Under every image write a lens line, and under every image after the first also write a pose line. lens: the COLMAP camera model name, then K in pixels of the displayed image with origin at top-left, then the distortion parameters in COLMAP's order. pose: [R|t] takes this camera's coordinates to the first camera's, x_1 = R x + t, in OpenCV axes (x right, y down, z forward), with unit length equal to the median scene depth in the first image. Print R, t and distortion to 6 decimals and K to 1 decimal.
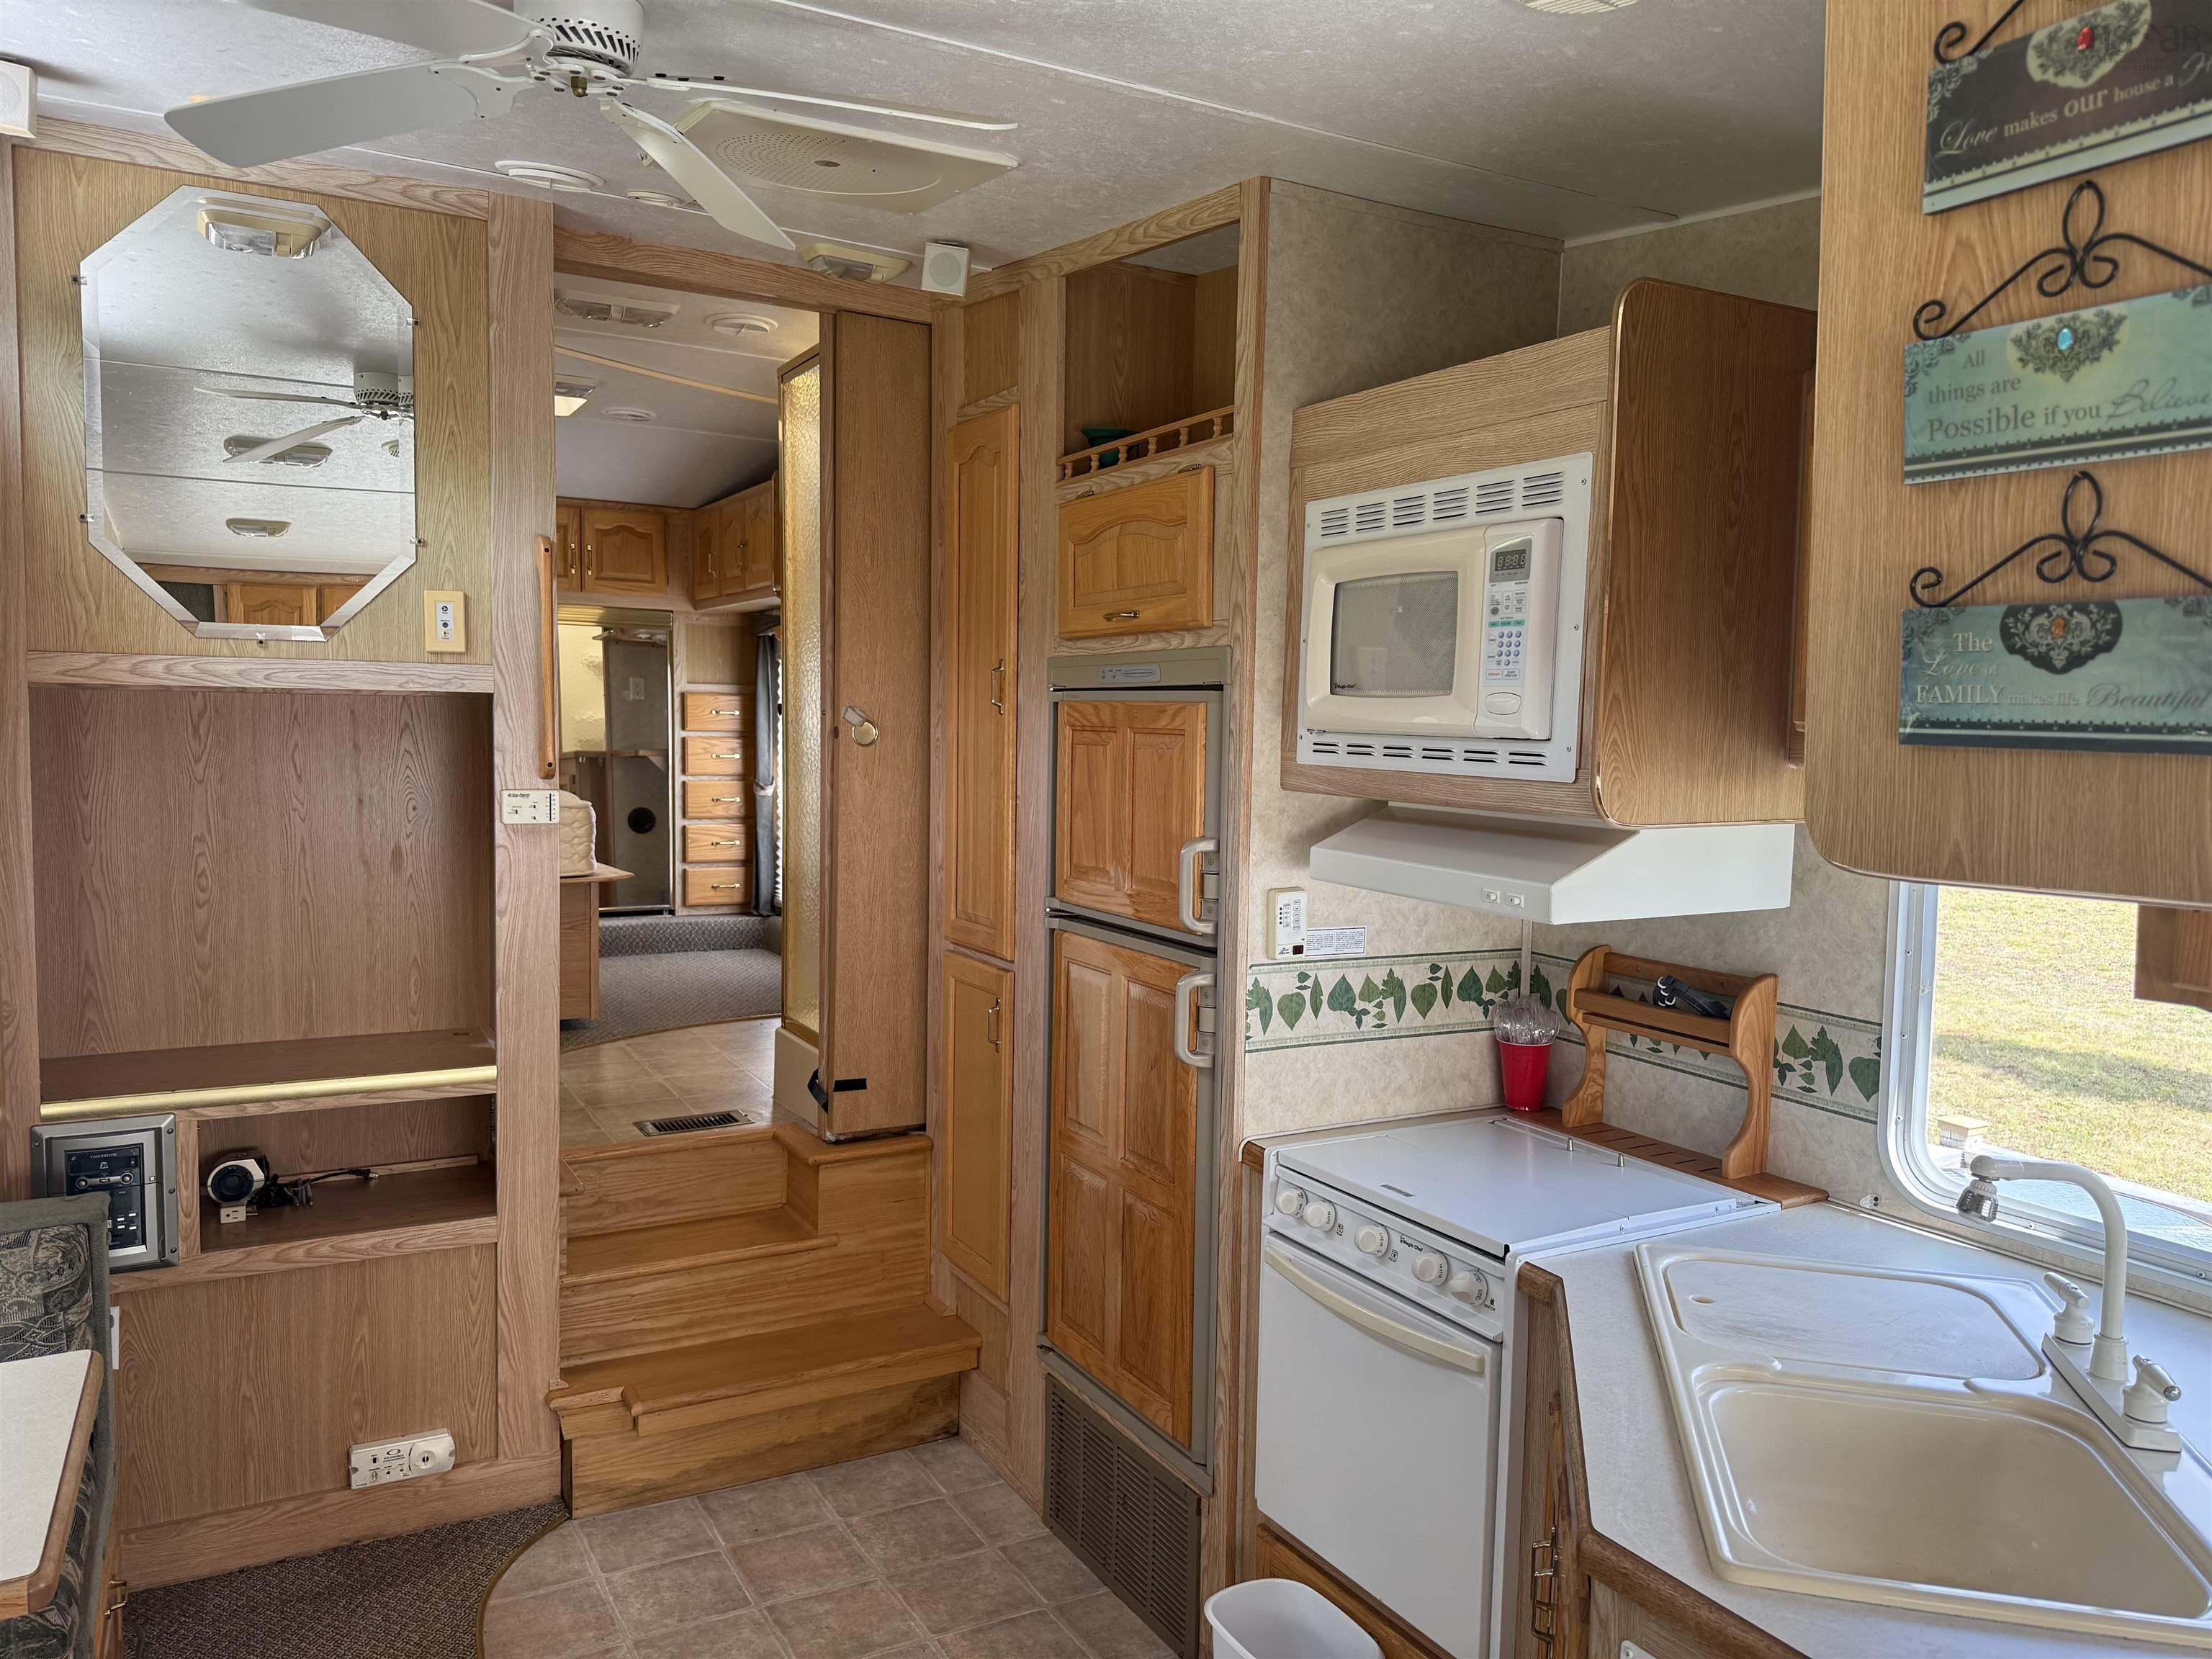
lens RADIAL K [[1570.4, 0, 1106.0], [0, 1570.4, 829.5], [0, 0, 1]] dist [-0.001966, -0.001055]
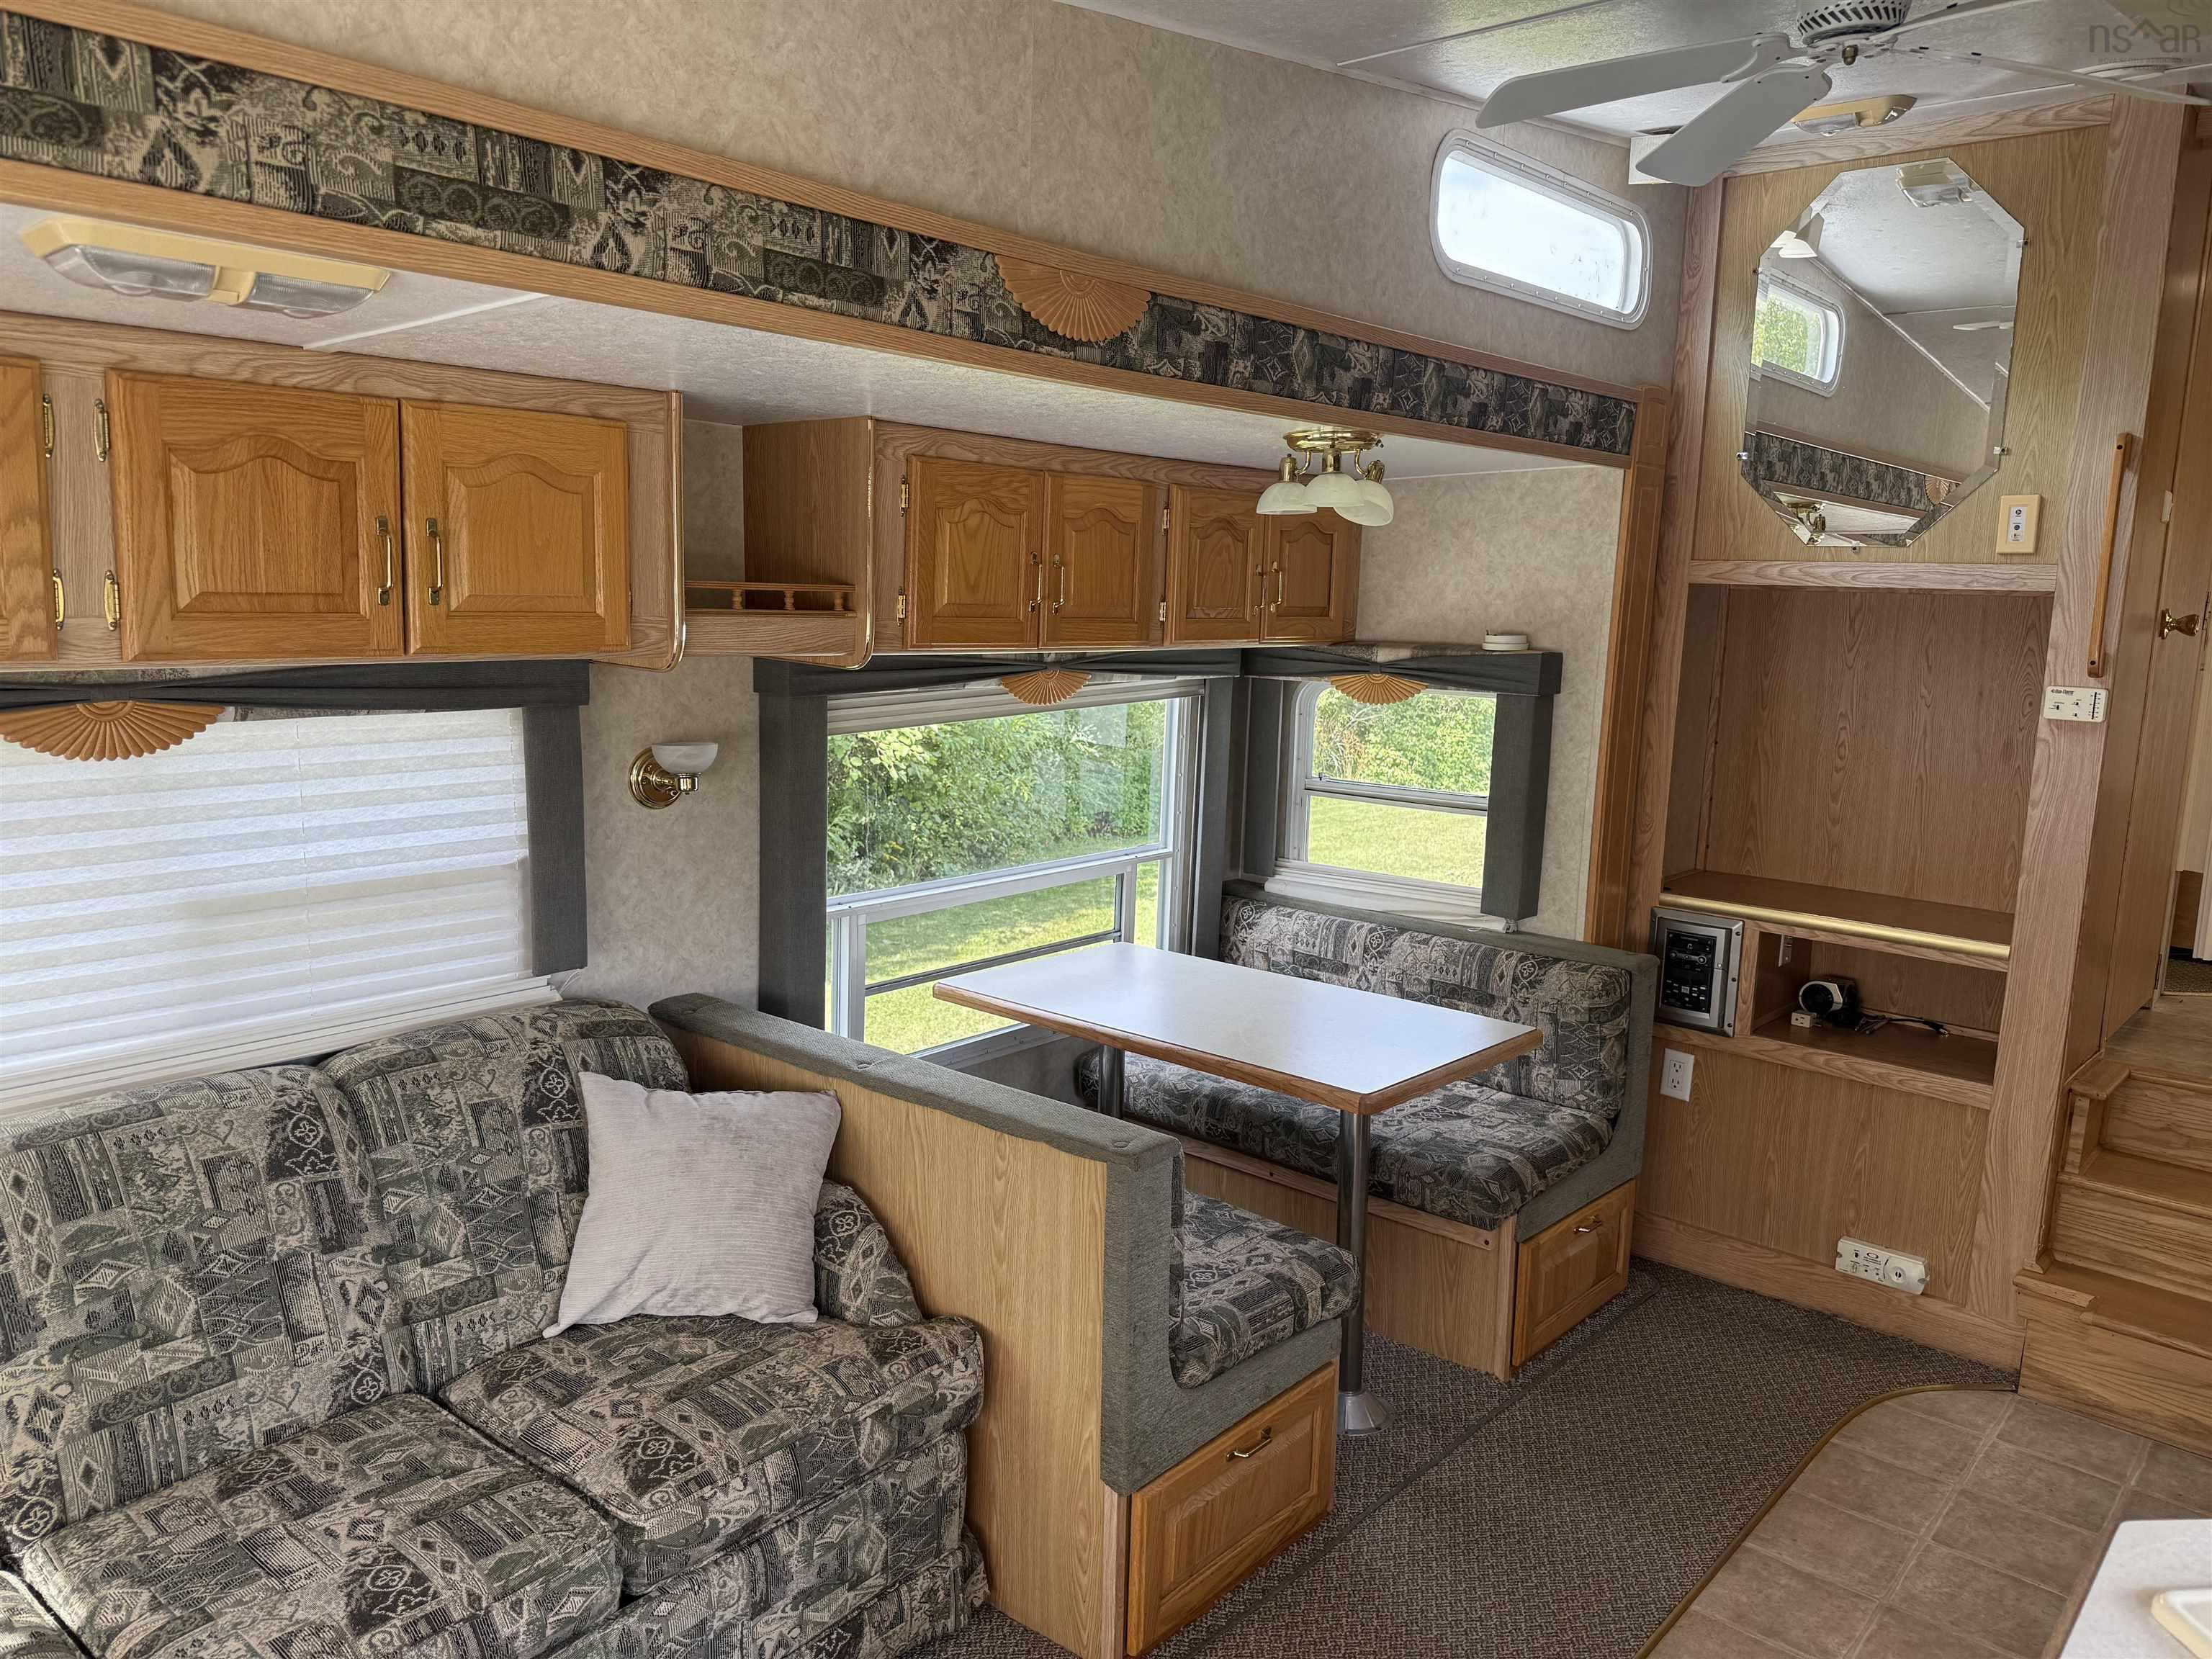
lens RADIAL K [[1544.4, 0, 1106.0], [0, 1544.4, 829.5], [0, 0, 1]] dist [0.057728, -0.102770]
pose [[0.324184, 0.137905, -0.935888, 0.389815], [-0.091521, 0.989249, 0.114066, 0.008679], [0.941556, 0.048675, 0.333320, 0.074576]]
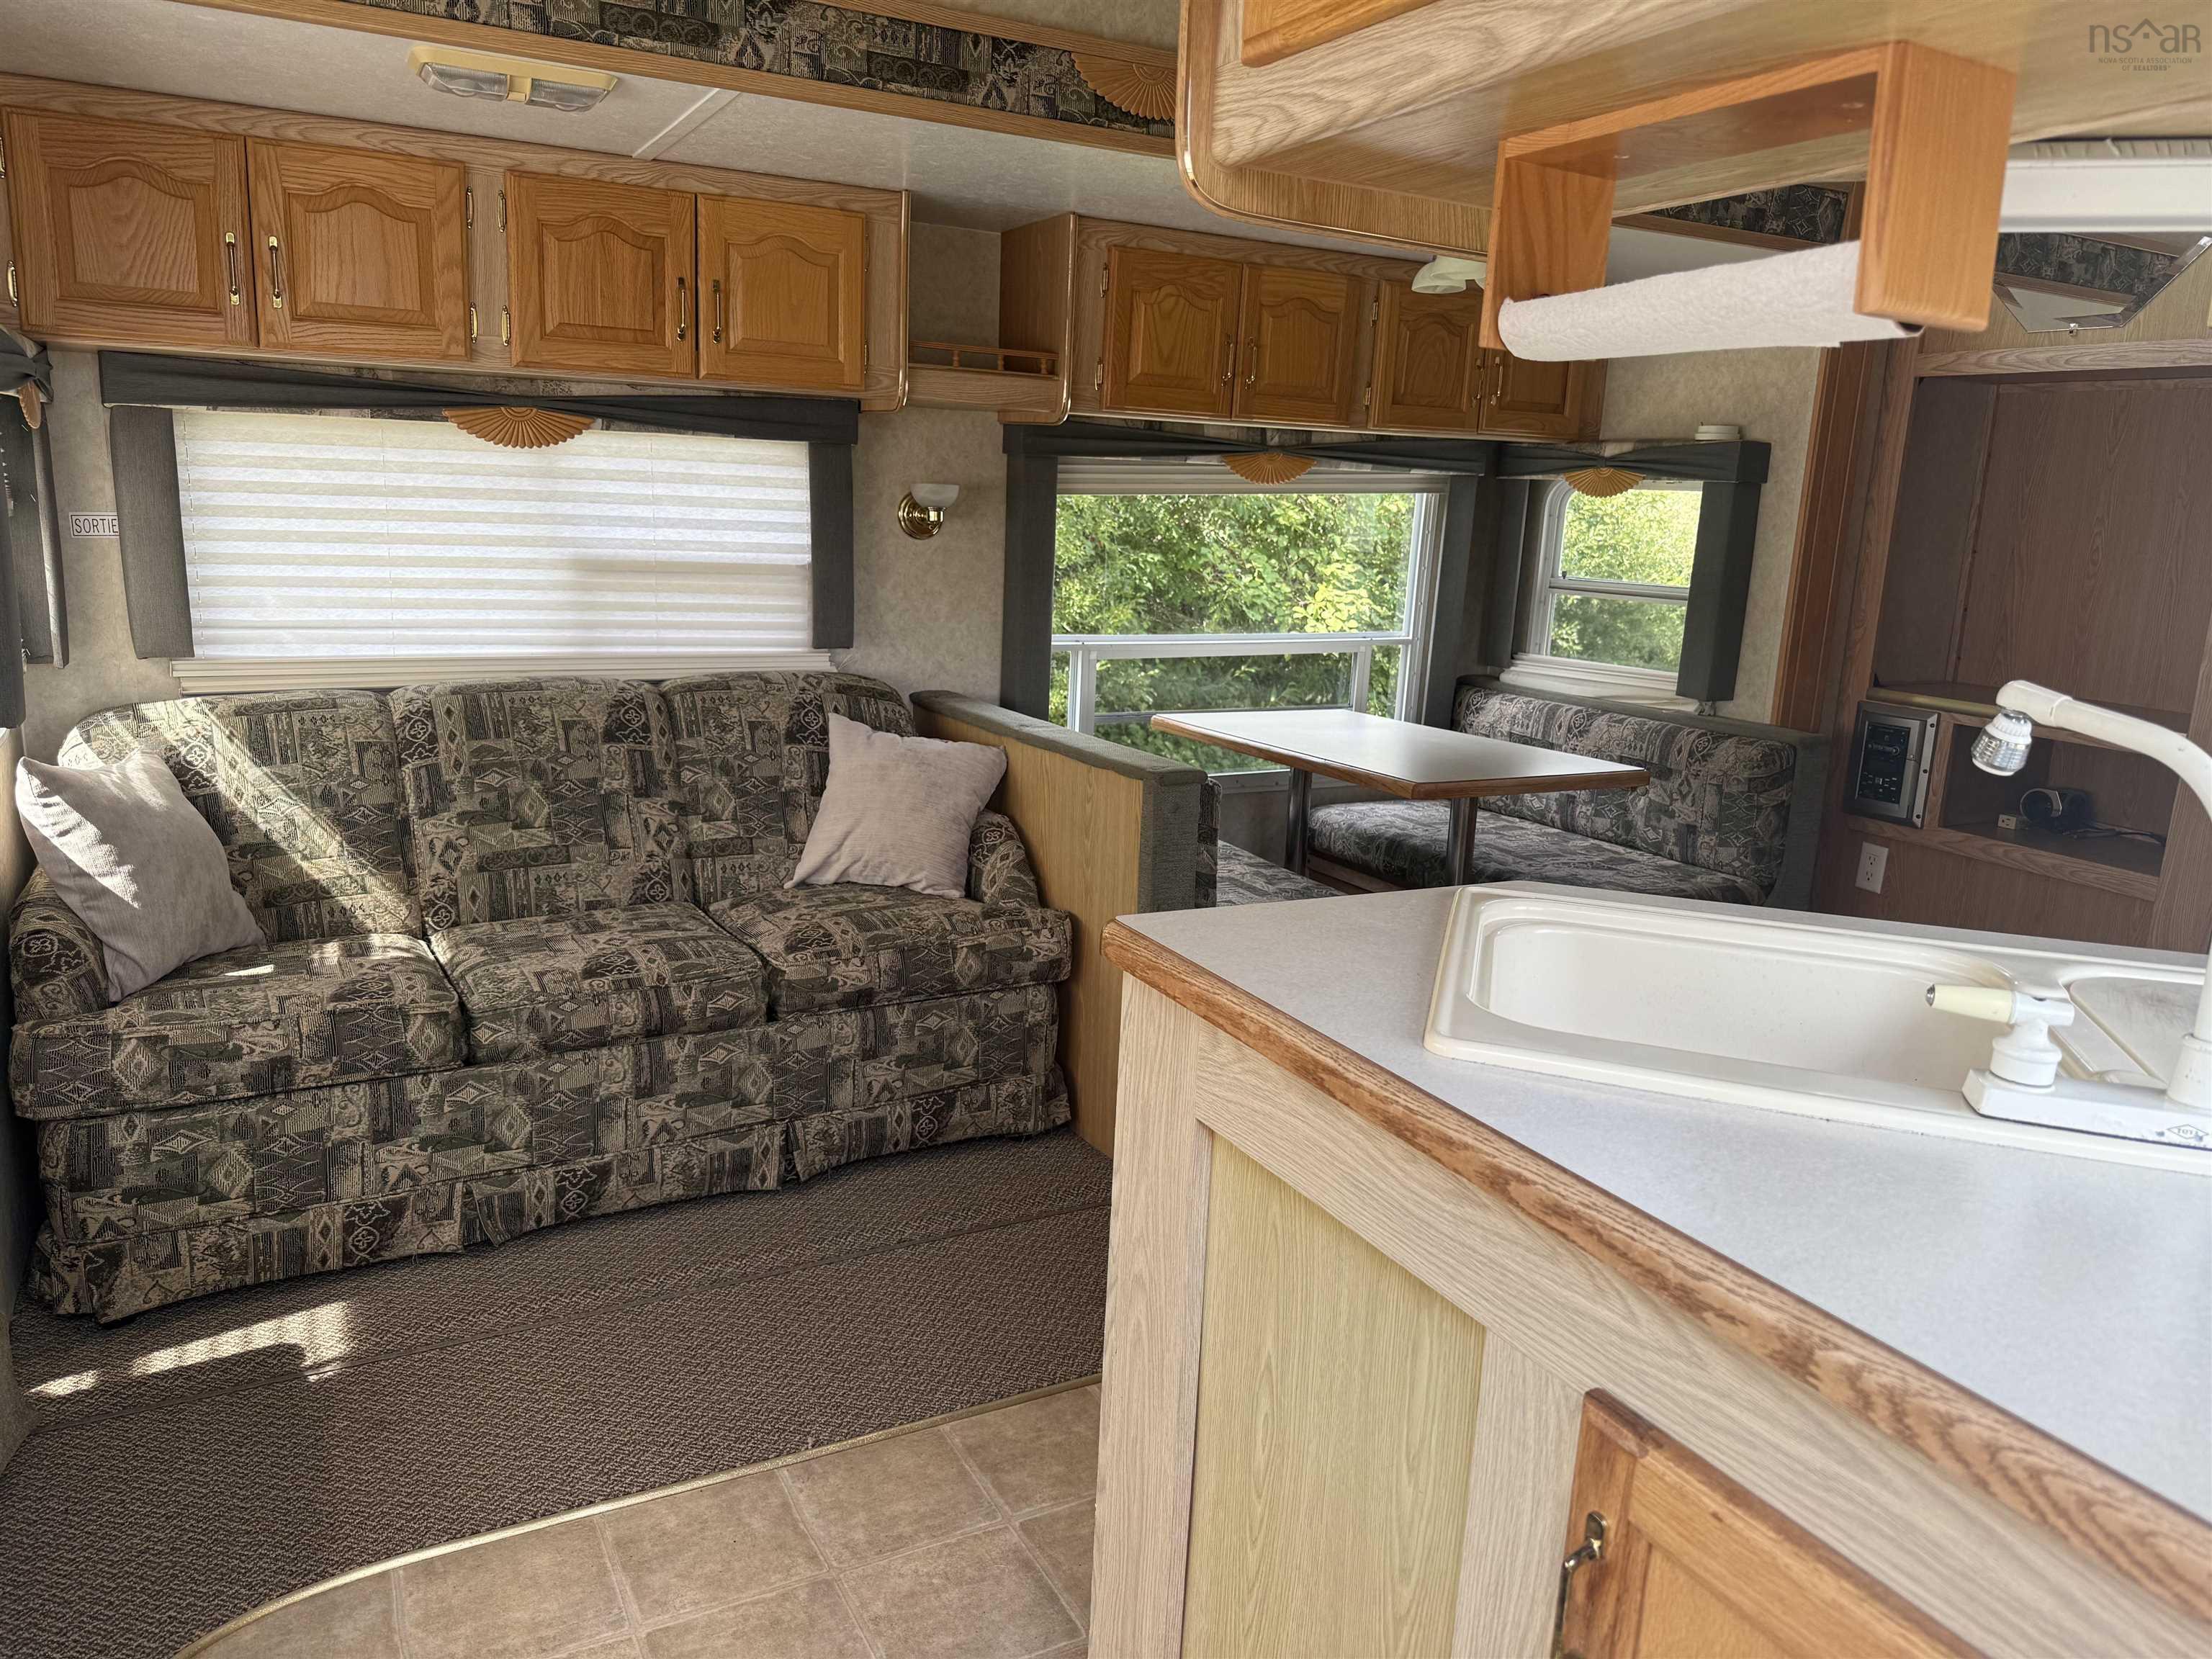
lens RADIAL K [[1544.4, 0, 1106.0], [0, 1544.4, 829.5], [0, 0, 1]] dist [0.057728, -0.102770]
pose [[-0.018409, 0.197189, -0.980193, 0.655399], [-0.115791, 0.973342, 0.197986, 0.092774], [0.993103, 0.117142, 0.004914, 0.296012]]
